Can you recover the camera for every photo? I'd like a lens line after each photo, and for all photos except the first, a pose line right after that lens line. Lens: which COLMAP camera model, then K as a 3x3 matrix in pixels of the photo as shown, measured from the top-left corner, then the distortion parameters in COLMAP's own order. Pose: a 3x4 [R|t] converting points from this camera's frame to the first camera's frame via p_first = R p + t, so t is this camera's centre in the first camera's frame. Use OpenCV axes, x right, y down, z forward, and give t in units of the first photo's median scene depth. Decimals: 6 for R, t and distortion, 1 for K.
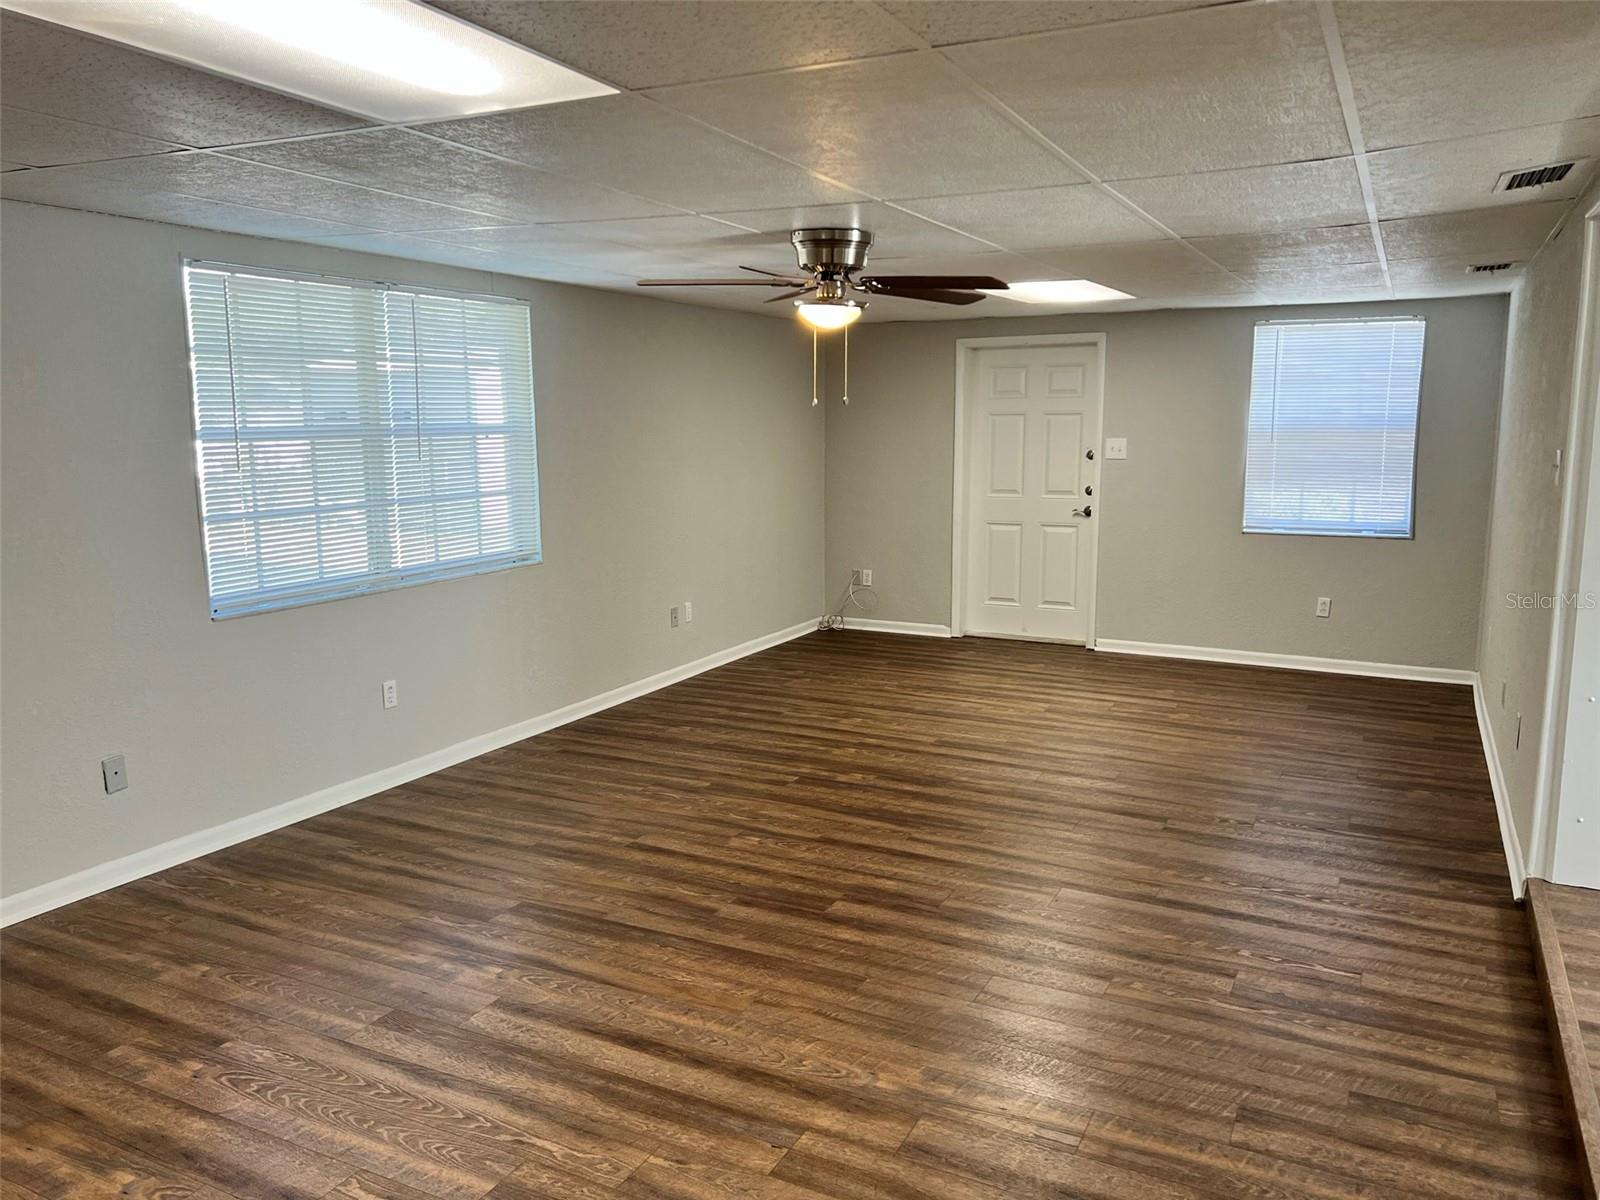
lens RADIAL K [[1188.6, 0, 807.7], [0, 1188.6, 593.8], [0, 0, 1]] dist [0.026905, -0.001291]
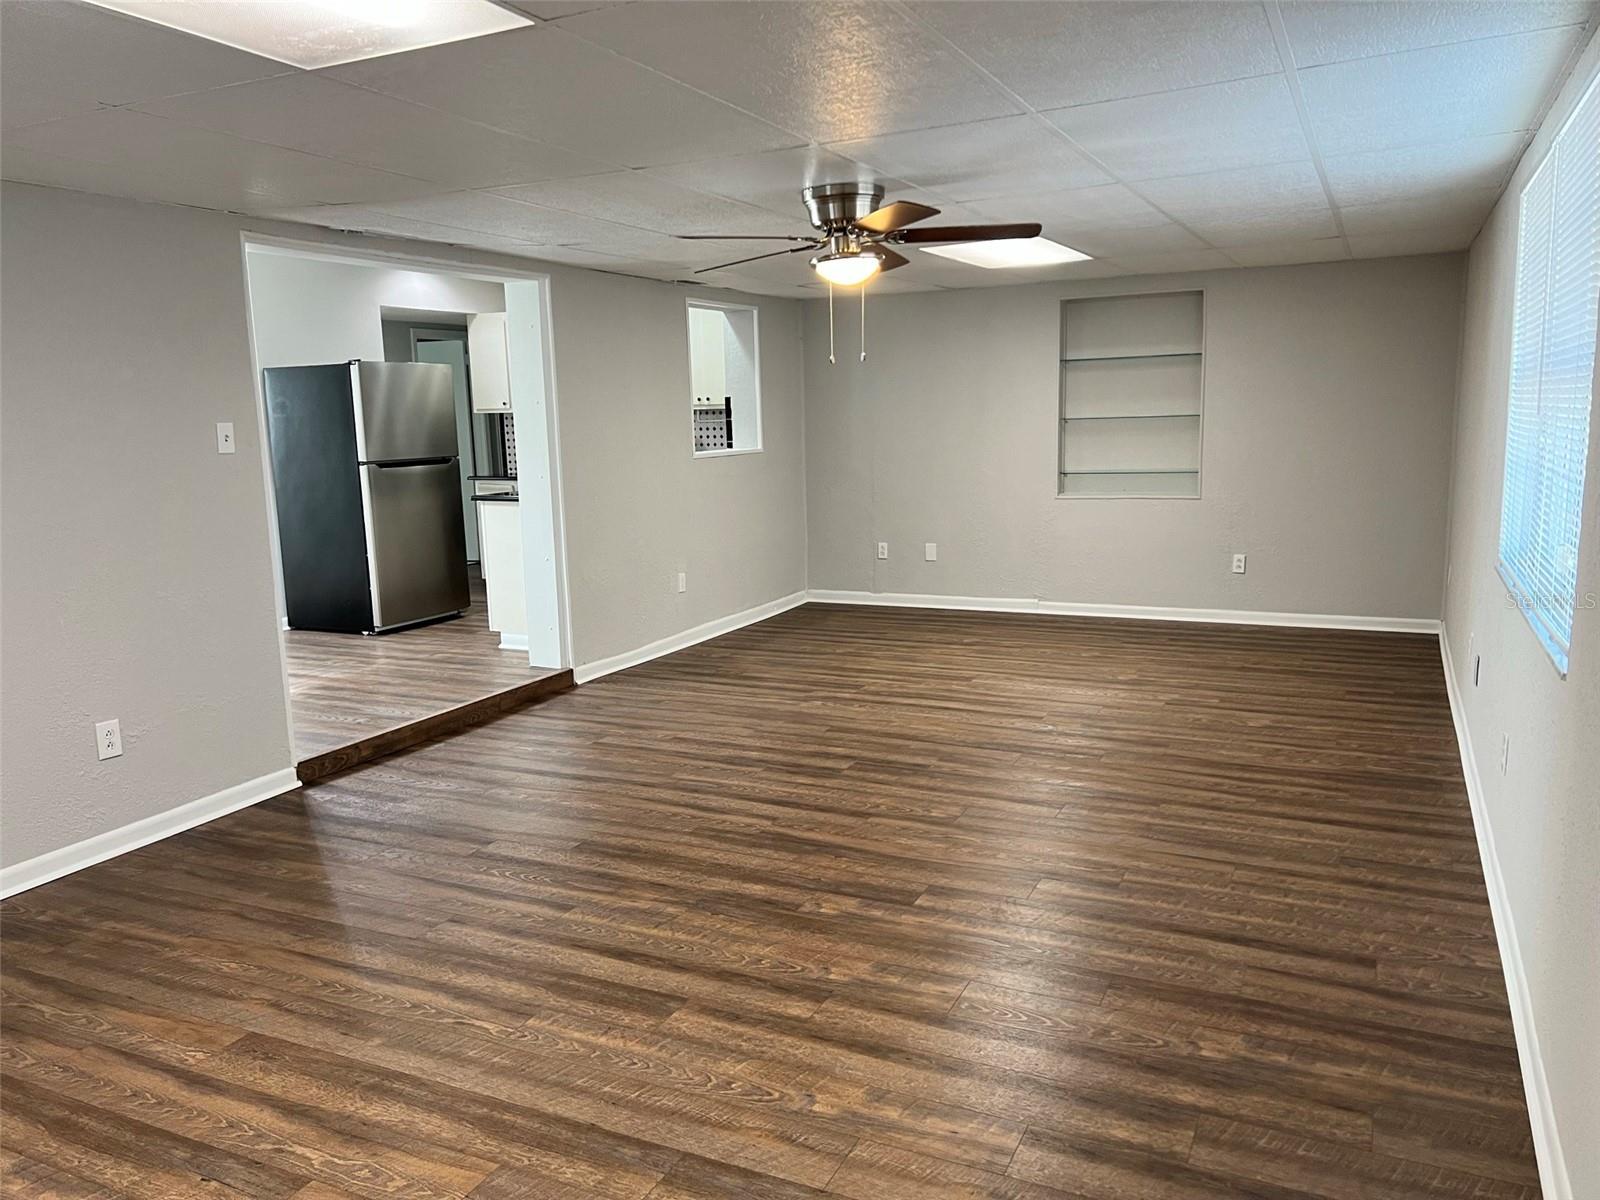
lens RADIAL K [[1188.6, 0, 807.7], [0, 1188.6, 593.8], [0, 0, 1]] dist [0.026905, -0.001291]
pose [[-0.999289, 0.035522, -0.012624, 0.068320], [0.030071, 0.953038, 0.301353, -0.270181], [0.022736, 0.300759, -0.953429, 1.963971]]
